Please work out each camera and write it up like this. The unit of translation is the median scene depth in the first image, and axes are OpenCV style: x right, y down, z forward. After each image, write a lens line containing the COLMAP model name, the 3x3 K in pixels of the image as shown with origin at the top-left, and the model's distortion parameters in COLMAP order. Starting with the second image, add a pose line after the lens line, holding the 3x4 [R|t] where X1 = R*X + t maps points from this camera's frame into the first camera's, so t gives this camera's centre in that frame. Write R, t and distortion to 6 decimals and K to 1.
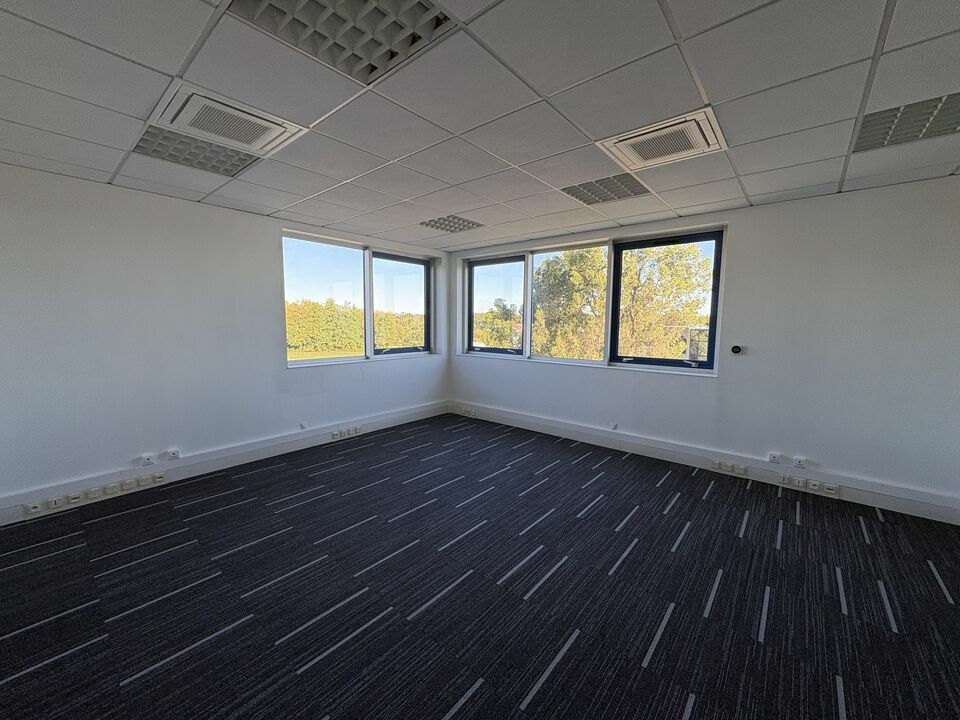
lens RADIAL K [[381.3, 0, 480.0], [0, 381.3, 360.0], [0, 0, 1]] dist [-0.010327, -0.000296]
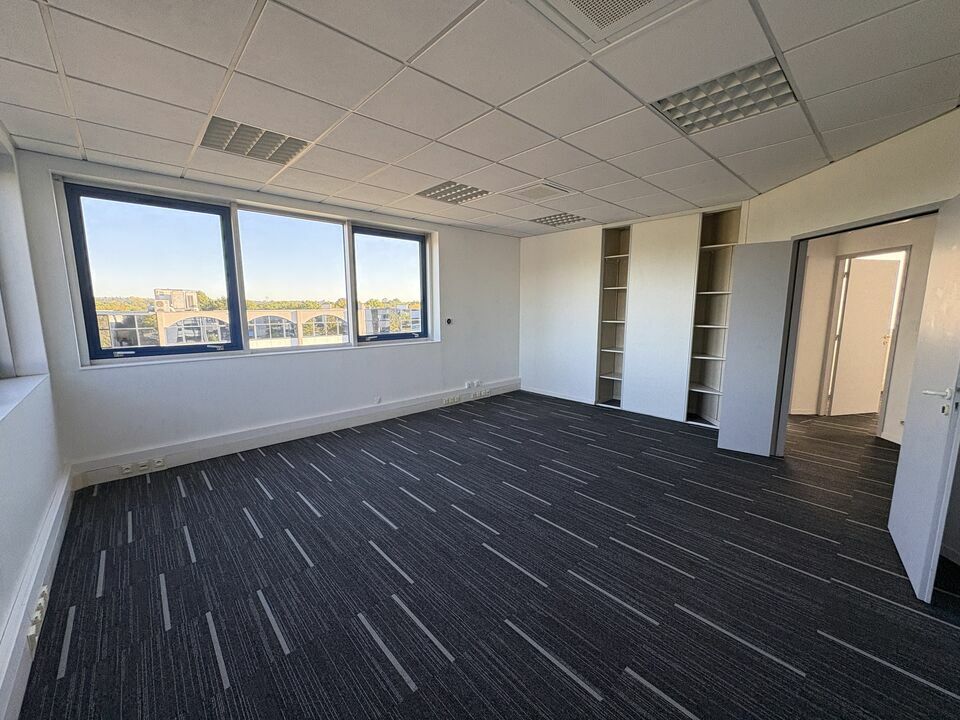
lens RADIAL K [[382.1, 0, 480.0], [0, 382.1, 360.0], [0, 0, 1]] dist [0.003596, -0.000279]
pose [[0.127064, -0.150755, 0.980371, -0.791882], [0.098499, 0.985415, 0.138764, -0.072774], [-0.986992, 0.078934, 0.140060, 0.670520]]
